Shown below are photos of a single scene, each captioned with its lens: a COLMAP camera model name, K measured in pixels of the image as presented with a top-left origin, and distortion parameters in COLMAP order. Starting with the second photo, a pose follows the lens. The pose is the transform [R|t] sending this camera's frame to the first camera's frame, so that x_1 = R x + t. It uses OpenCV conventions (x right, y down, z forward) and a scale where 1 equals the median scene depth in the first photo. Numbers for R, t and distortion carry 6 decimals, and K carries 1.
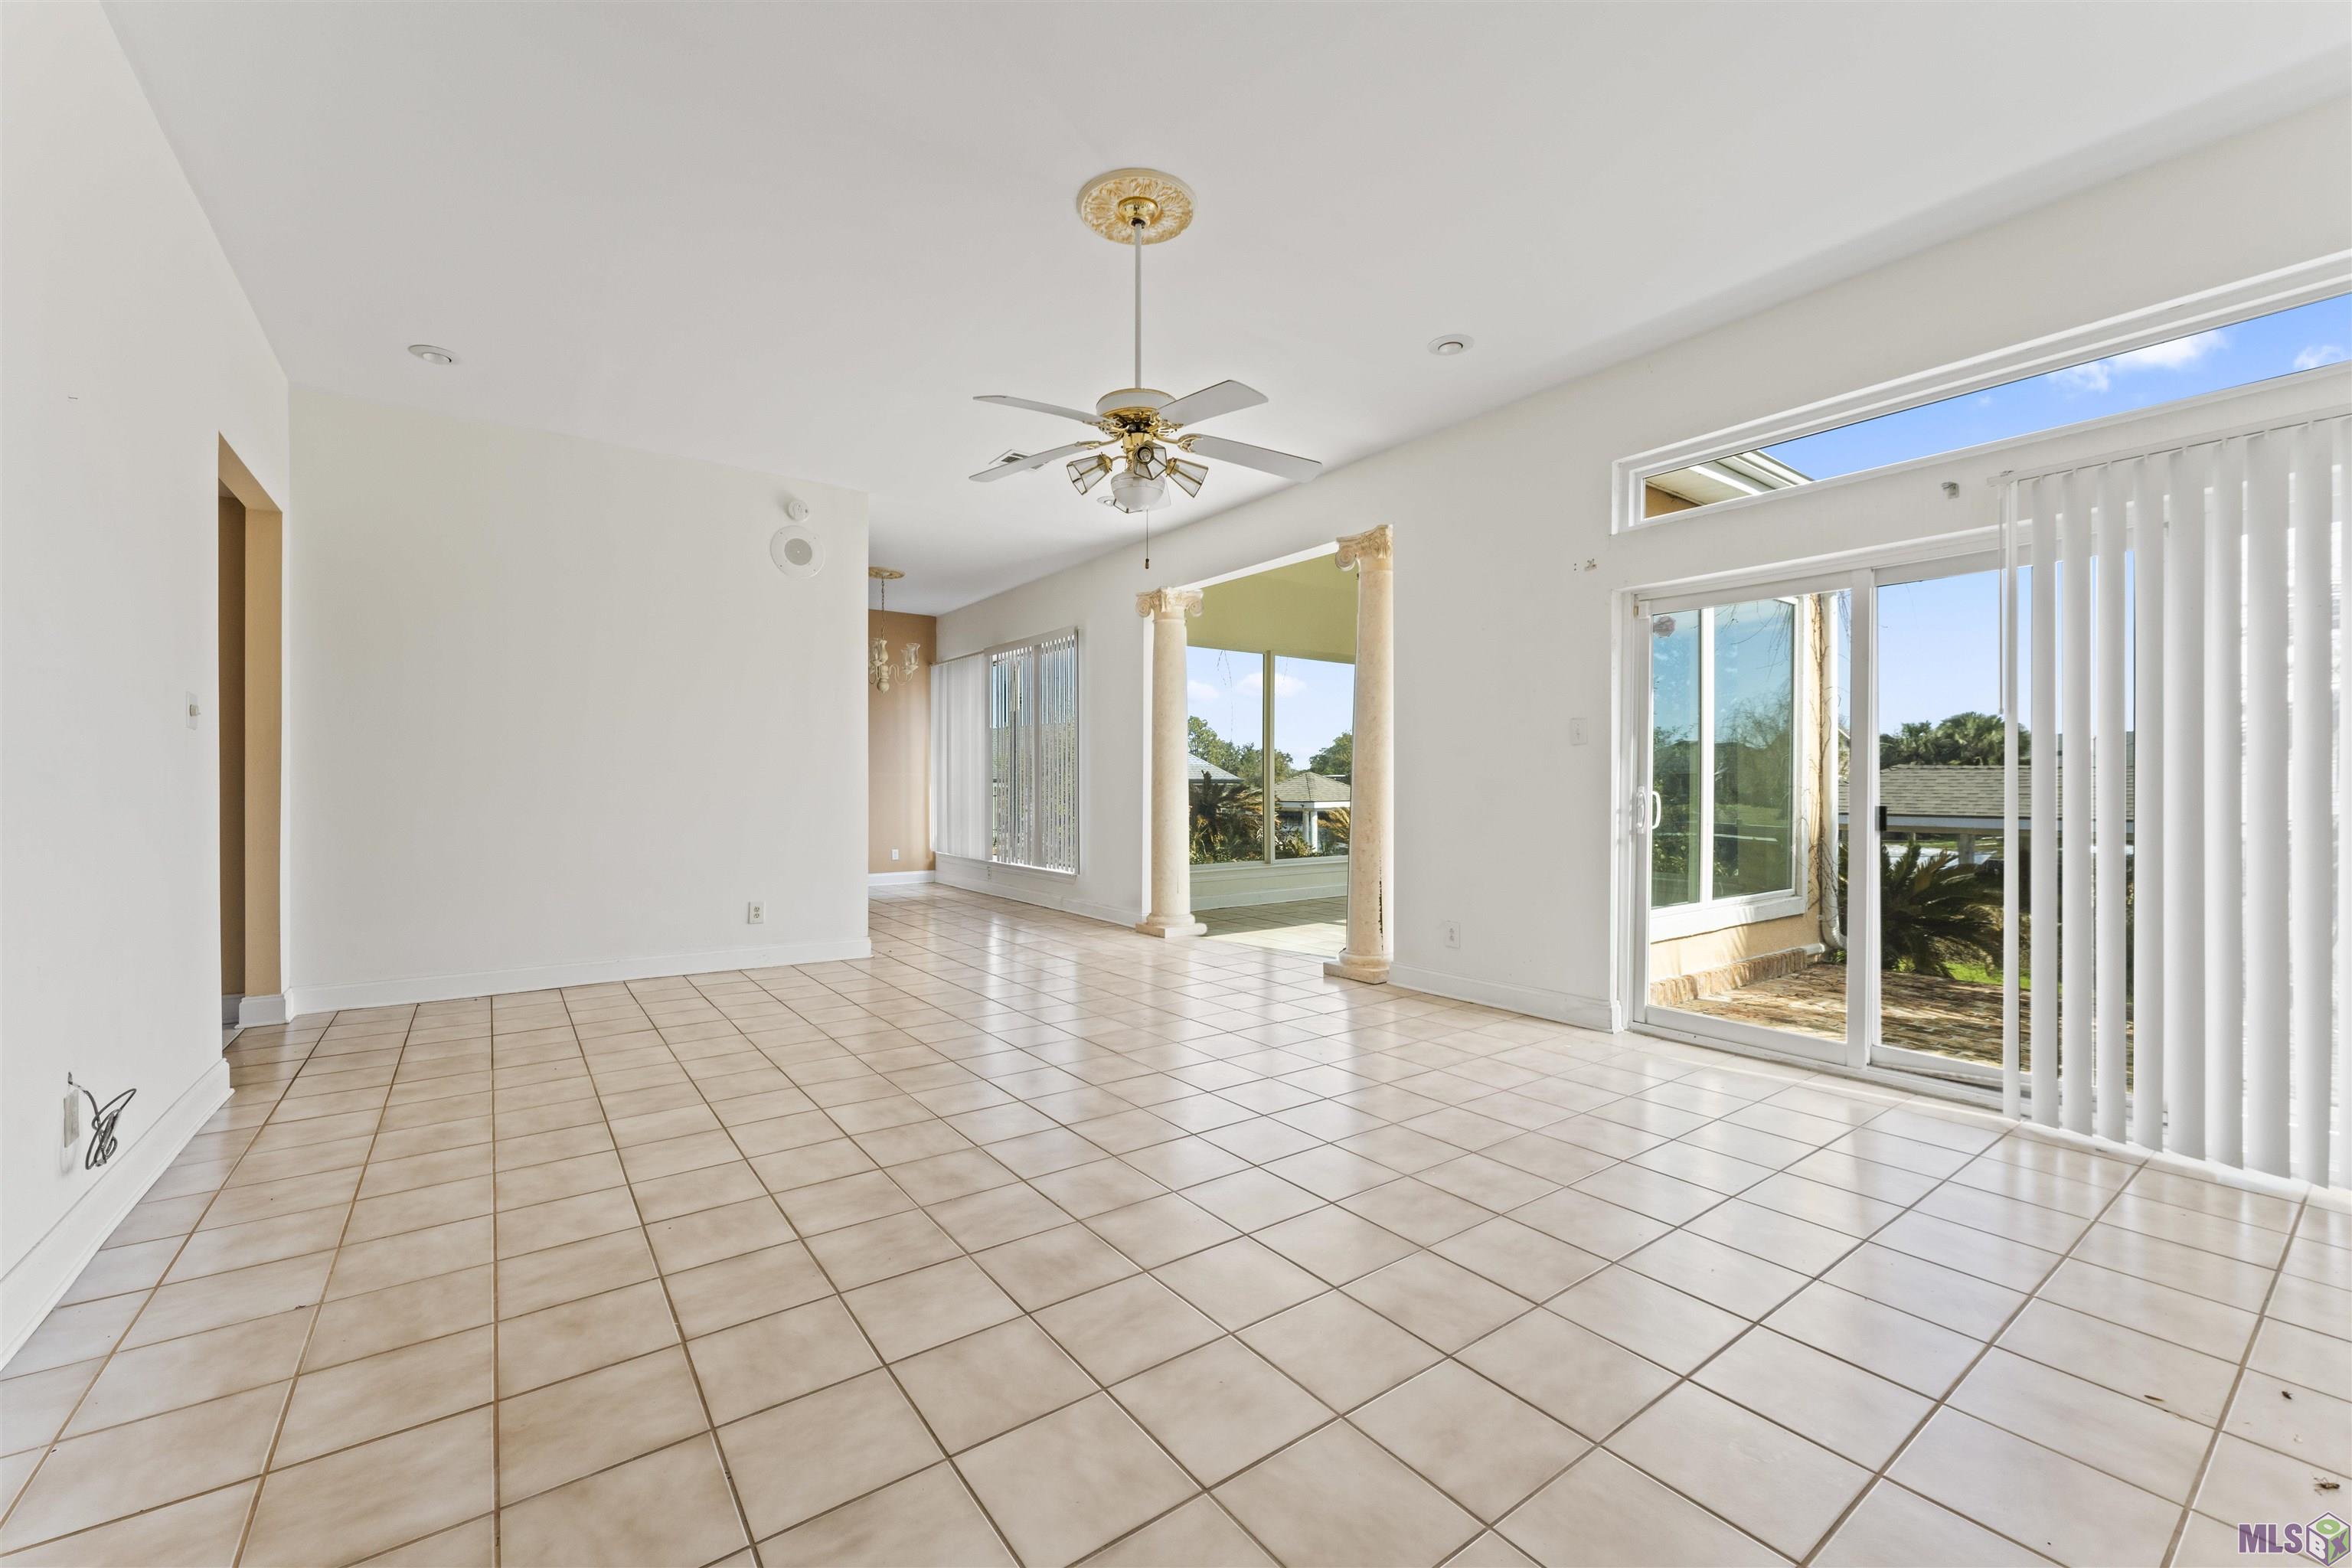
lens RADIAL K [[944.9, 0, 1187.4], [0, 944.9, 788.1], [0, 0, 1]] dist [0.000436, 0.000763]
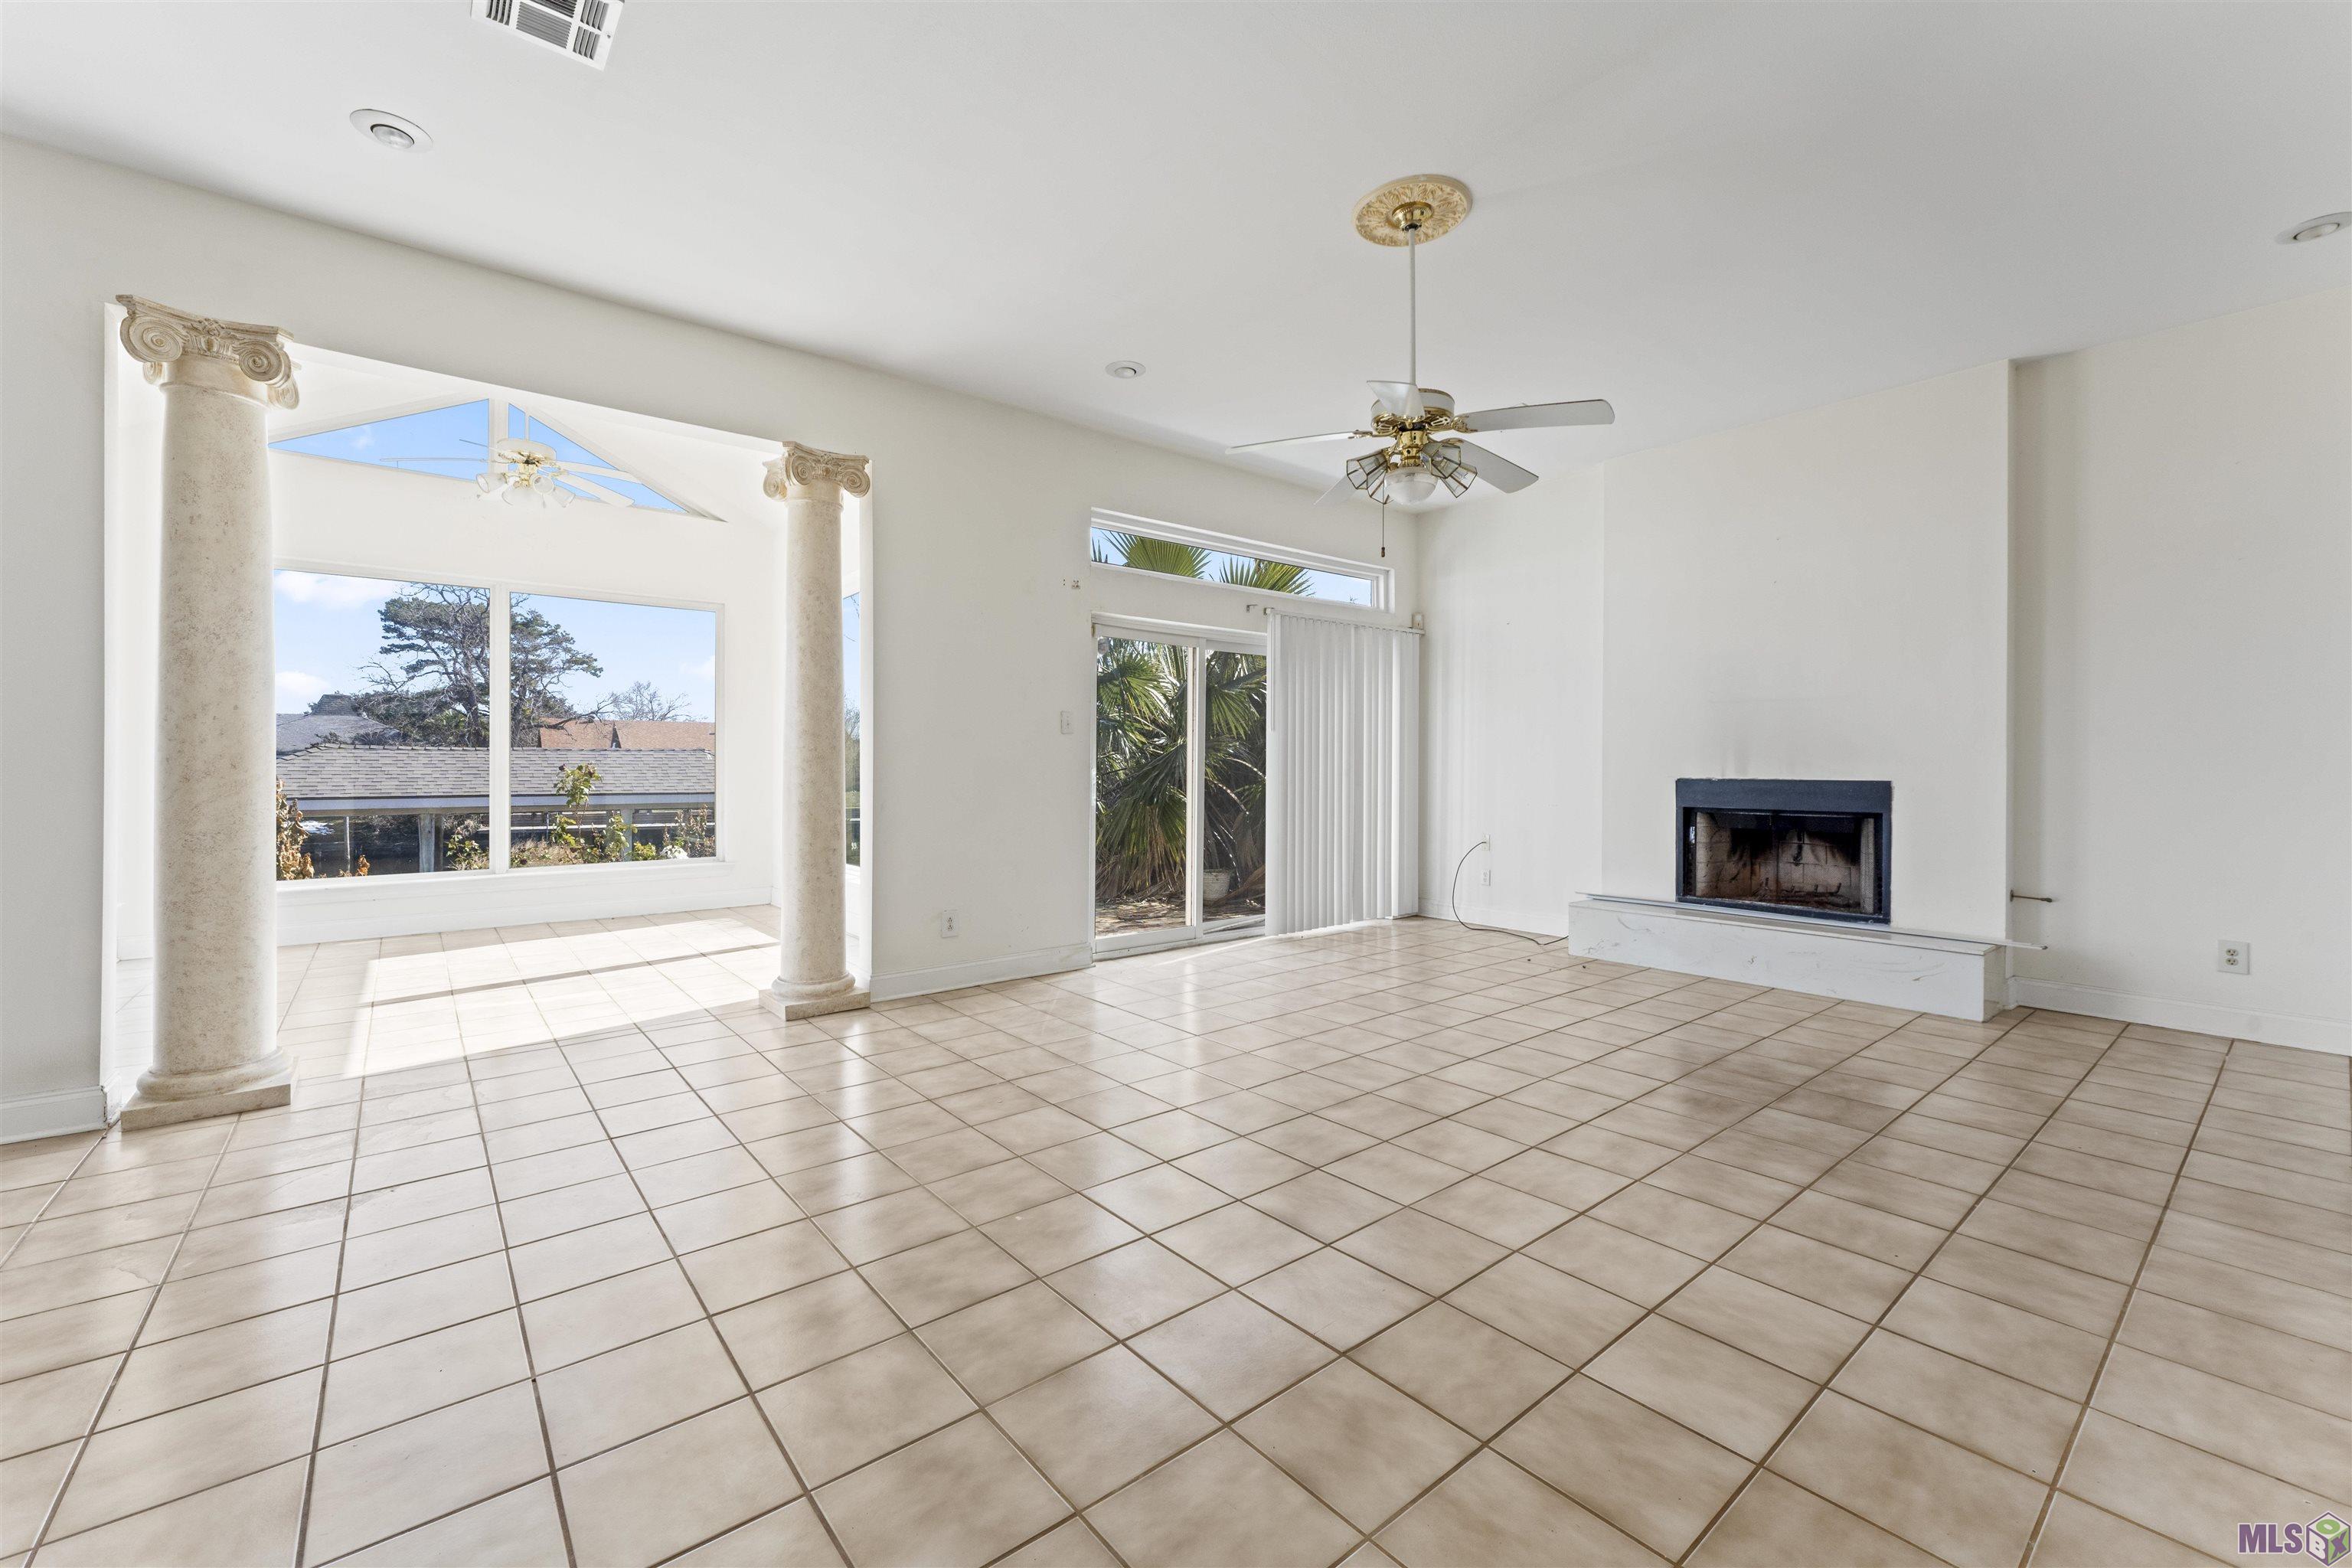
lens RADIAL K [[944.9, 0, 1156.7], [0, 944.9, 774.4], [0, 0, 1]] dist [0.000436, 0.000763]
pose [[-0.040218, -0.008313, 0.999156, -1.355004], [0.001505, 0.999964, 0.008380, -0.005276], [-0.999190, 0.001841, -0.040204, 1.662579]]
